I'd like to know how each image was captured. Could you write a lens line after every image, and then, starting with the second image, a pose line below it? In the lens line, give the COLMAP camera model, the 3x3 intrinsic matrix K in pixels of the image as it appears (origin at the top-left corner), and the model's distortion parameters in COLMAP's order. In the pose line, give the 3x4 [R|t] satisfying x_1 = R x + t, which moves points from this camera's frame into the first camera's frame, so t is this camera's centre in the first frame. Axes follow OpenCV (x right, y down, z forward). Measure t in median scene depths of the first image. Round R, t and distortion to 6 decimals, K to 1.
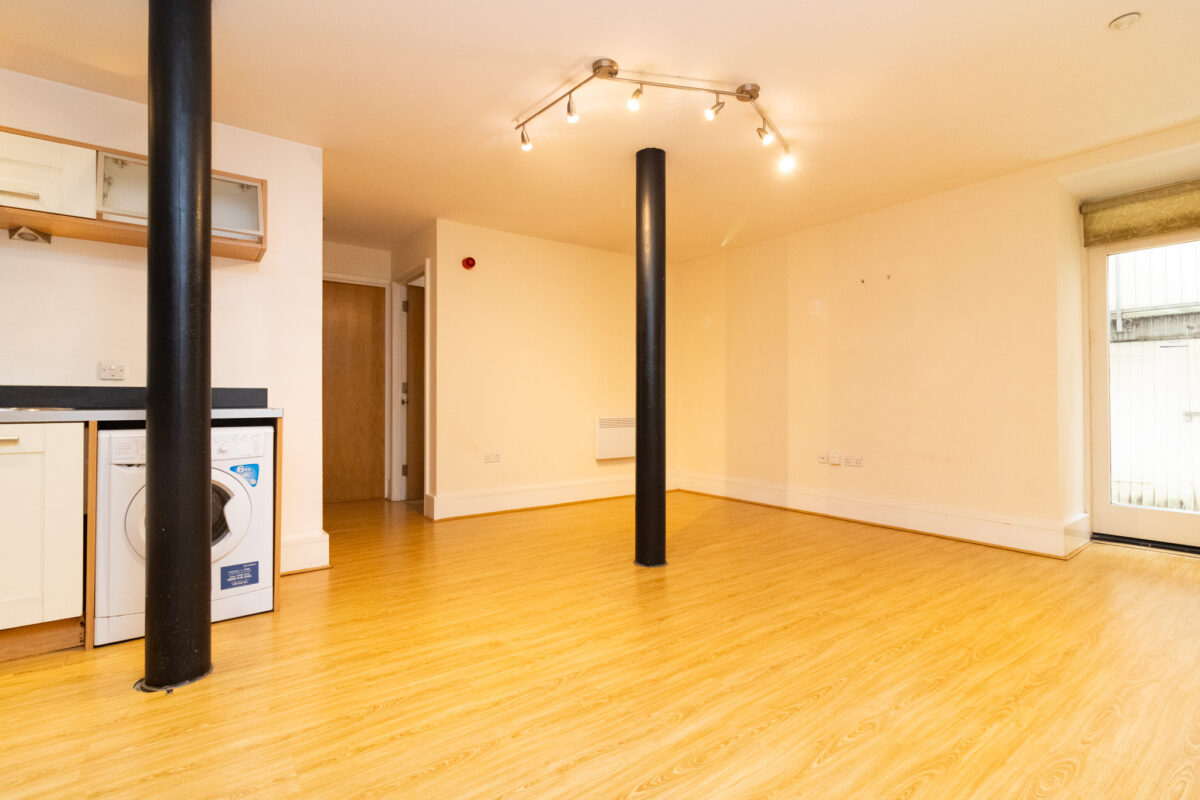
lens RADIAL K [[543.9, 0, 600.0], [0, 543.9, 400.0], [0, 0, 1]] dist [0.000712, 0.000320]
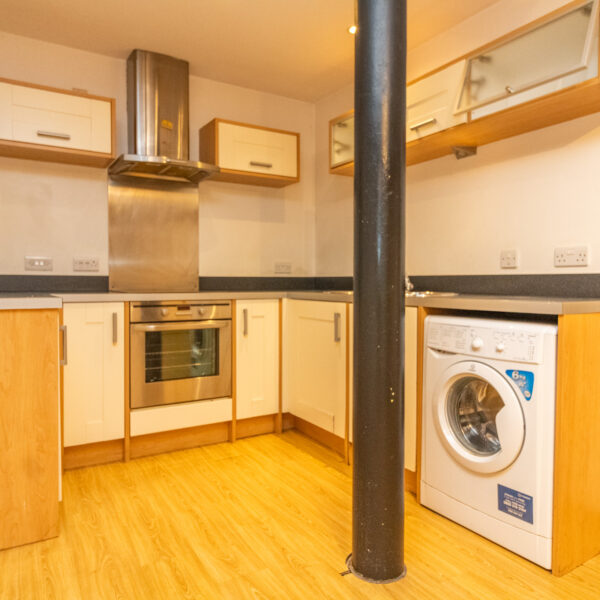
lens RADIAL K [[477.6, 0, 300.0], [0, 477.6, 300.0], [0, 0, 1]] dist [-0.004050, 0.000440]
pose [[-0.080121, 0.035812, -0.996142, 0.068520], [-0.009758, 0.999278, 0.036709, -0.007253], [0.996737, 0.012662, -0.079714, 0.731648]]
